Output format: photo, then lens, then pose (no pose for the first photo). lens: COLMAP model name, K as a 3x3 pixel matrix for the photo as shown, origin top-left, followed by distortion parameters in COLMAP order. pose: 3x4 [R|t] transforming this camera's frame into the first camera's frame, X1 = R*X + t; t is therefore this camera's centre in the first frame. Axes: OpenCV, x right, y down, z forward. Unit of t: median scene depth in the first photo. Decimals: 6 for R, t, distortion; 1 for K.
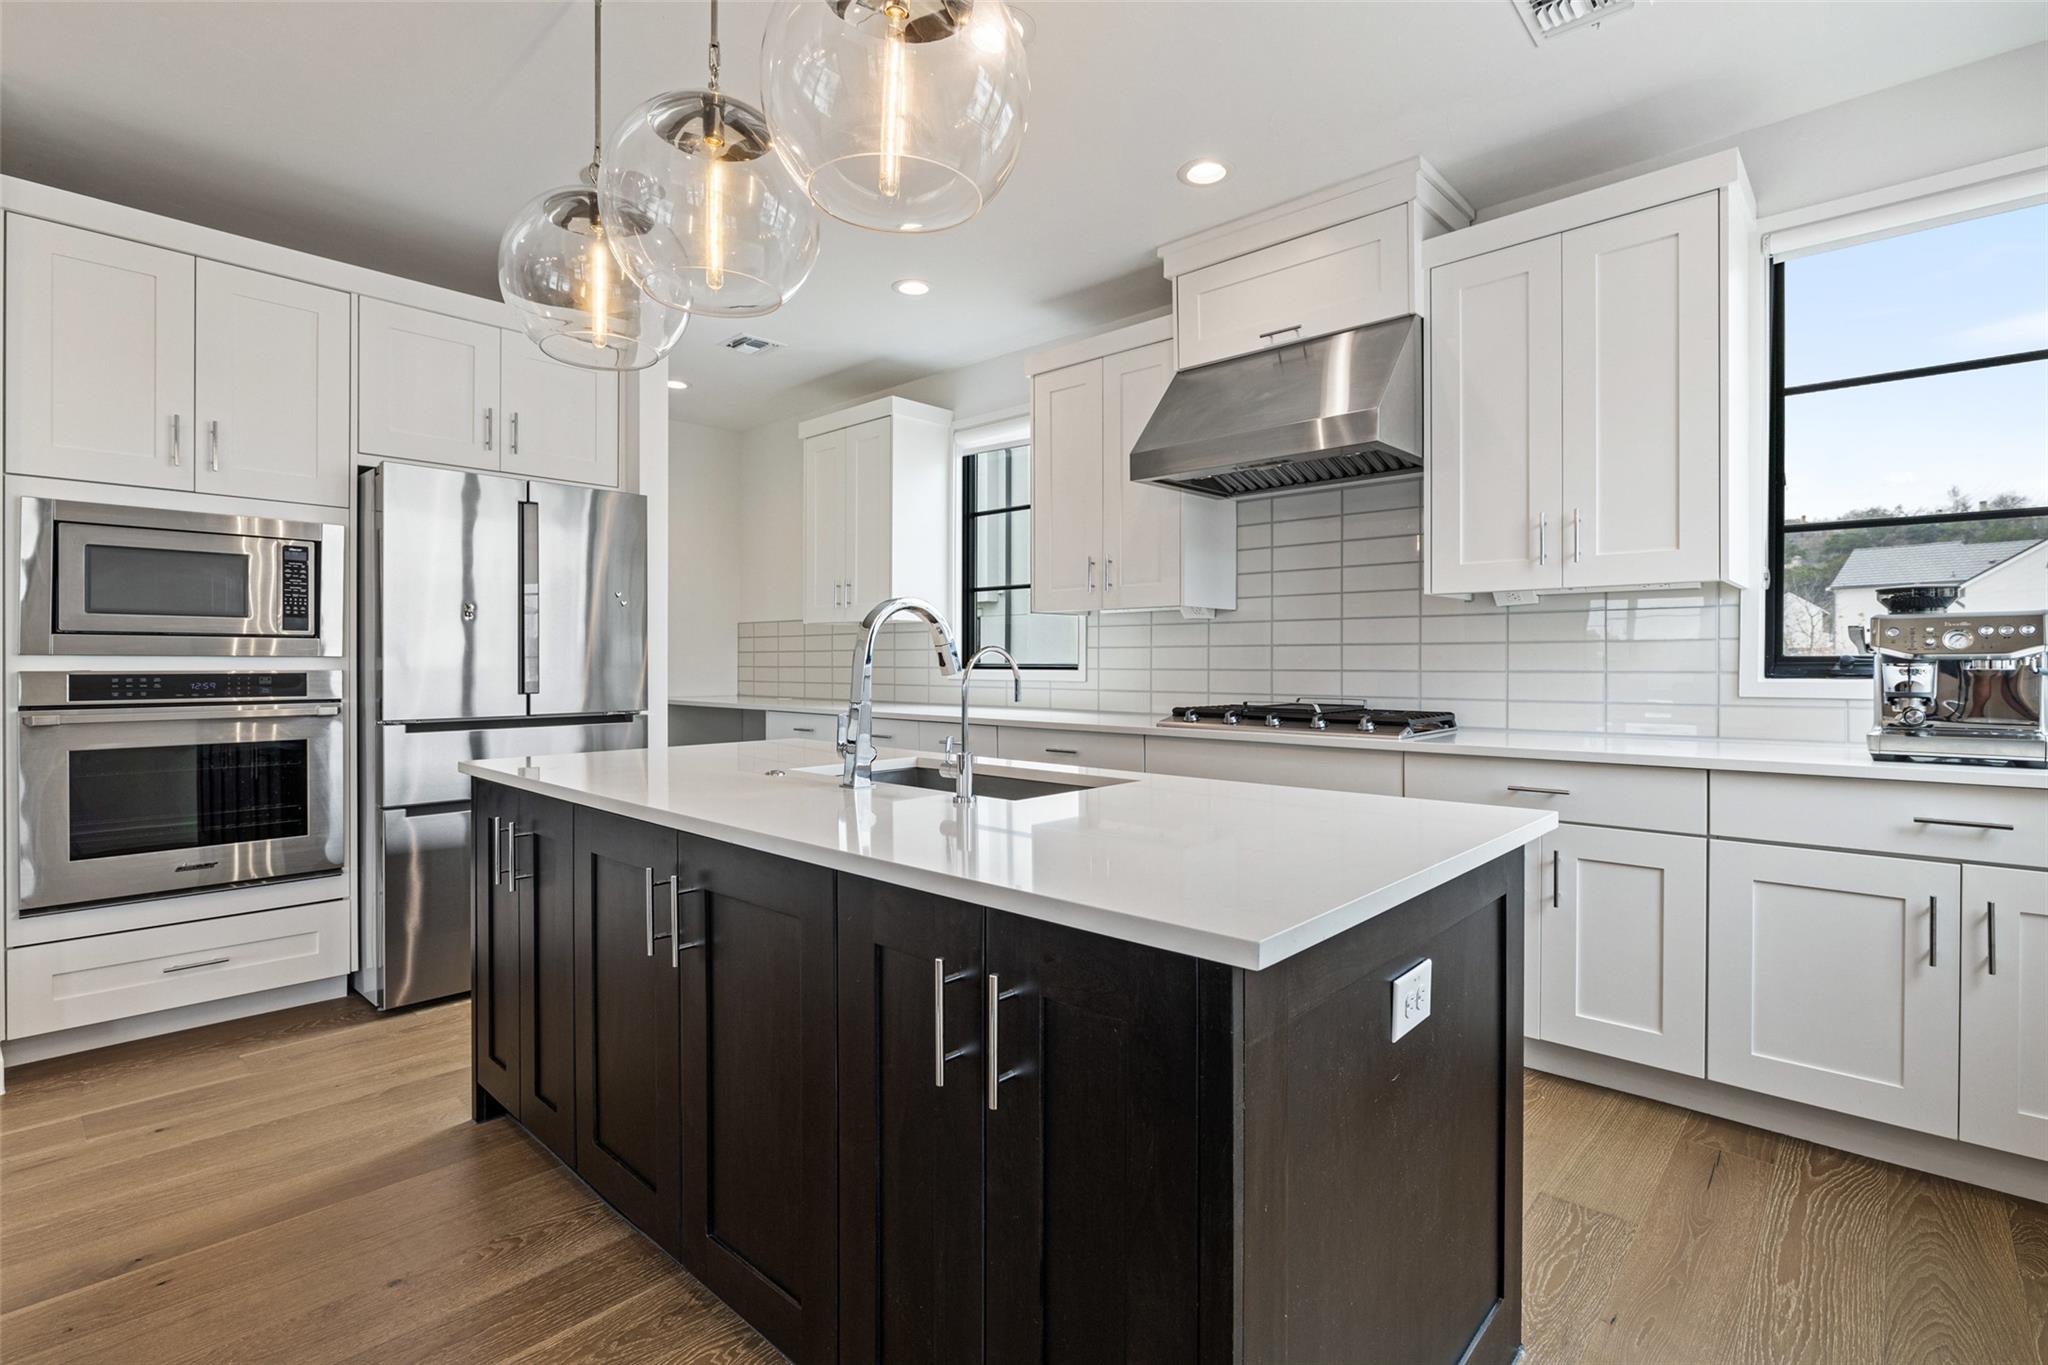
lens RADIAL K [[1004.2, 0, 1015.7], [0, 1004.2, 671.1], [0, 0, 1]] dist [0.013636, -0.000269]
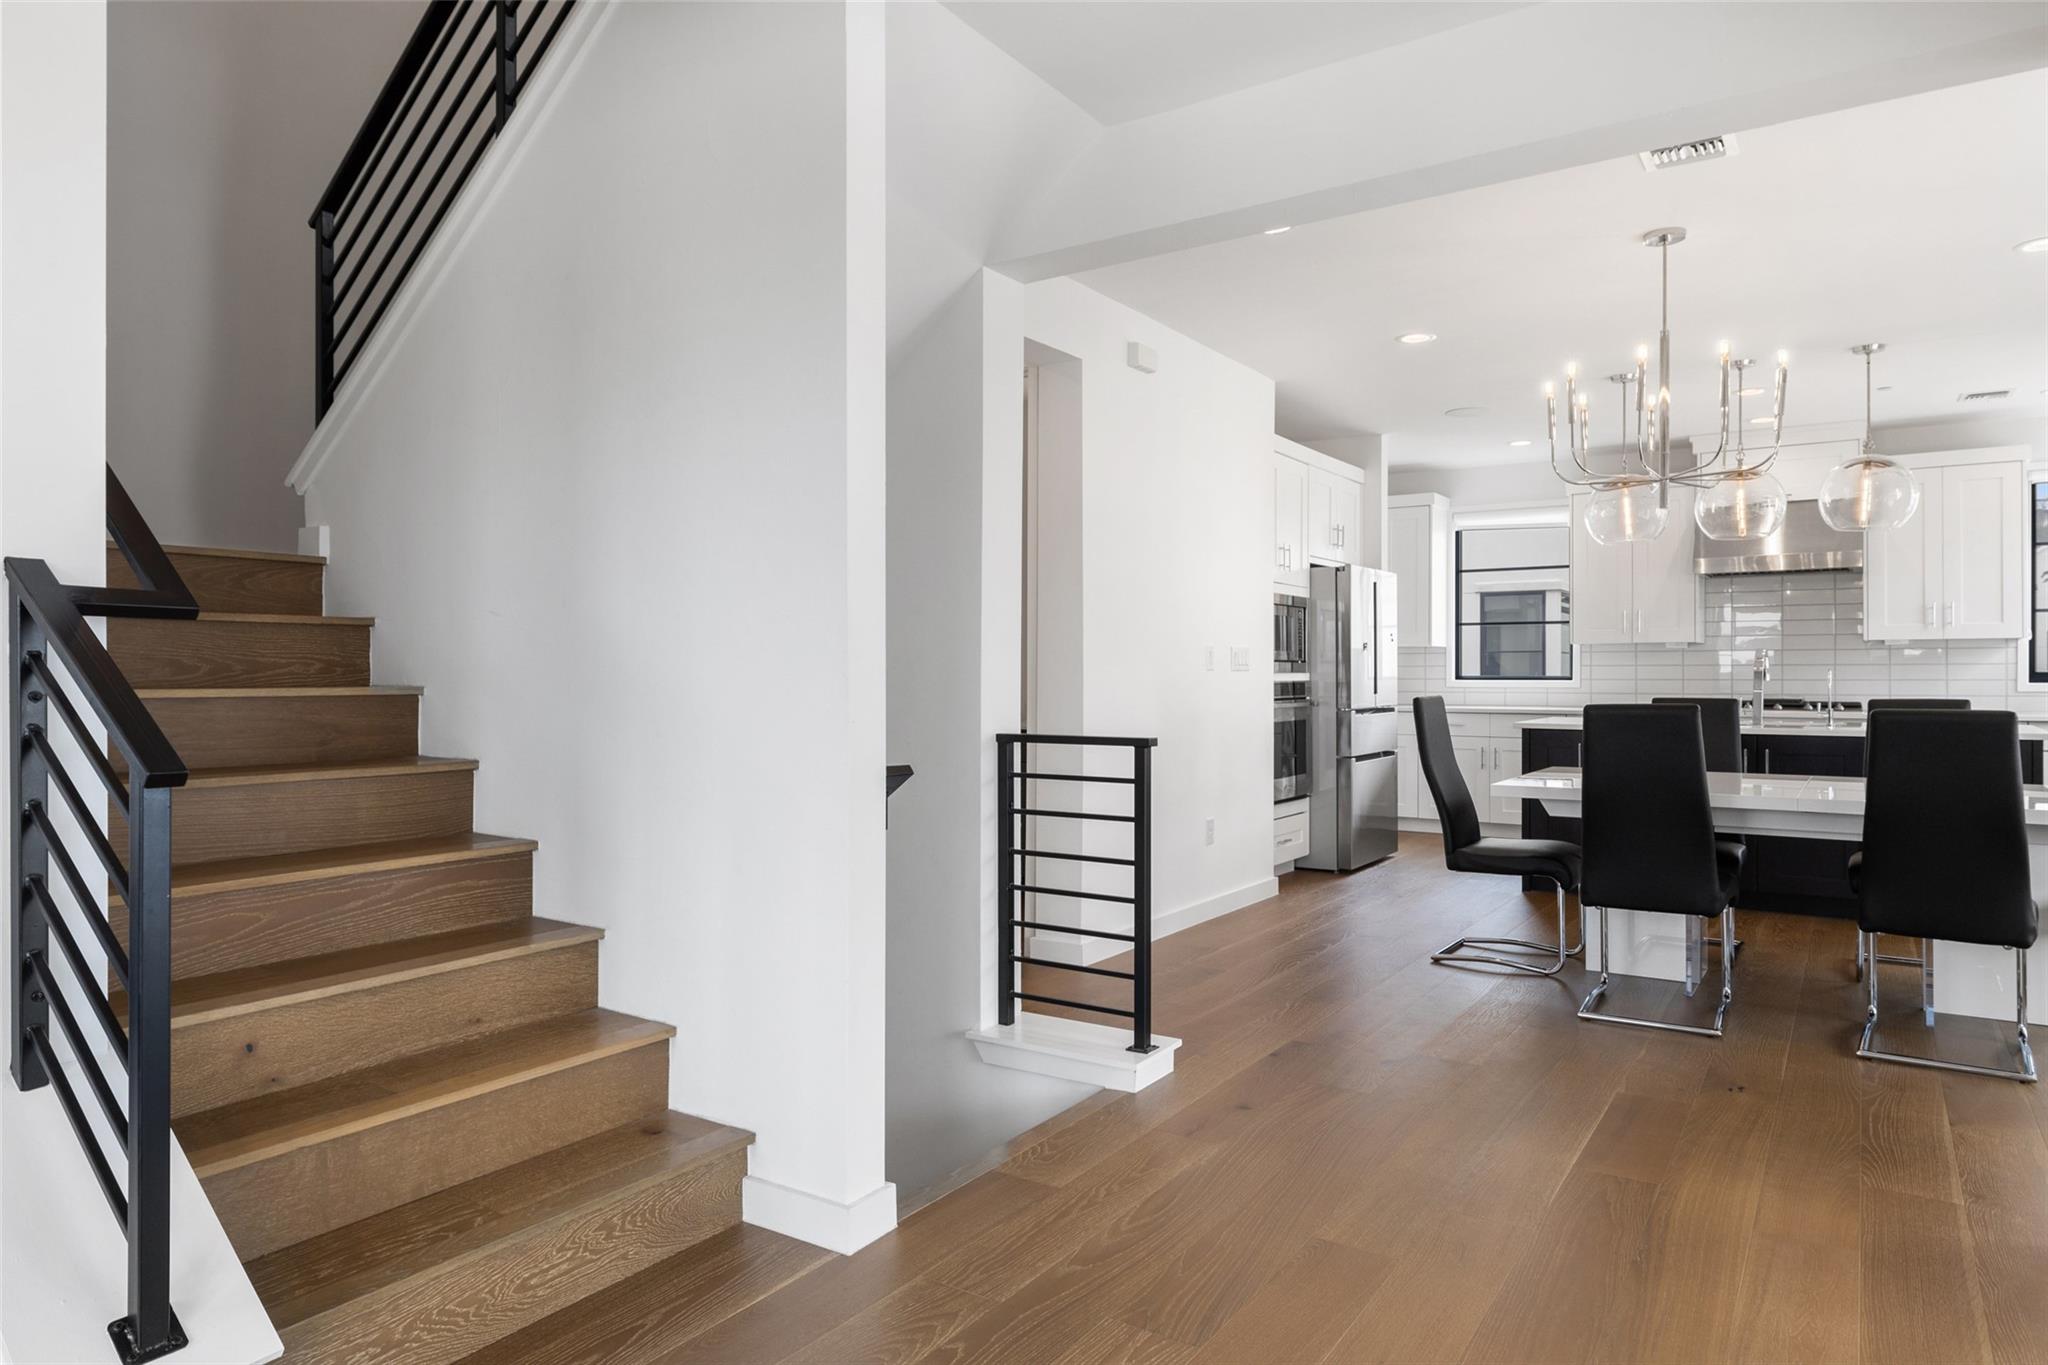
lens RADIAL K [[1277.9, 0, 1012.4], [0, 1277.9, 684.0], [0, 0, 1]] dist [-0.002501, 0.000603]
pose [[0.986725, -0.002872, 0.162376, -1.365002], [0.003124, 0.999994, -0.001296, 0.005394], [-0.162372, 0.001786, 0.986728, -0.976558]]
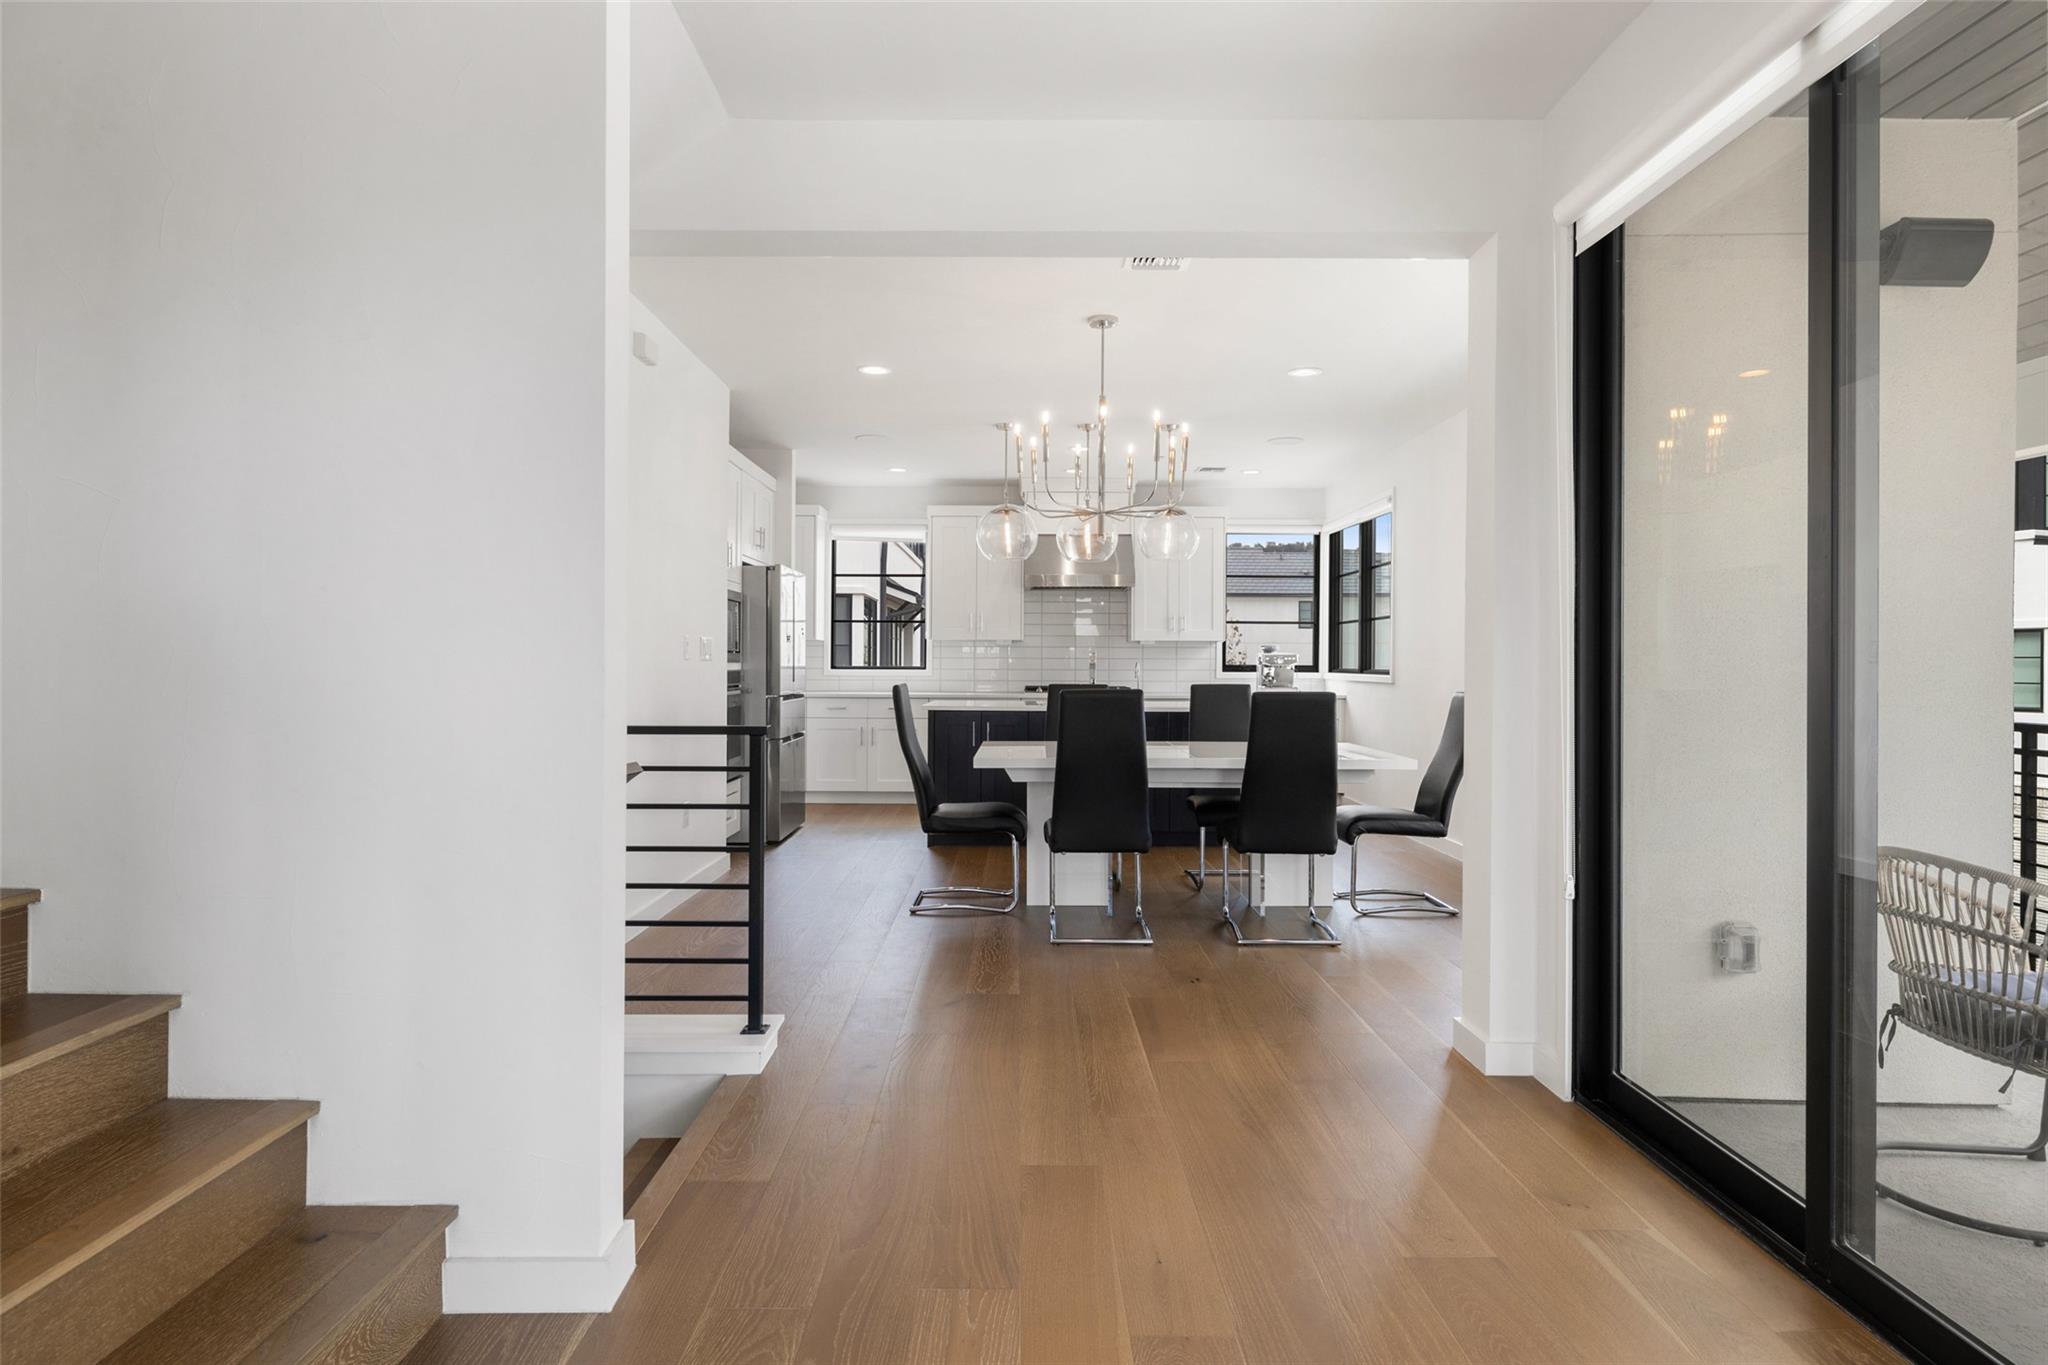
lens RADIAL K [[1146.8, 0, 1031.3], [0, 1146.8, 677.9], [0, 0, 1]] dist [-0.004027, 0.001625]
pose [[0.718384, -0.006018, 0.695621, -1.582970], [0.002896, 0.999980, 0.005660, 0.003096], [-0.695641, -0.002051, 0.718387, -0.817751]]
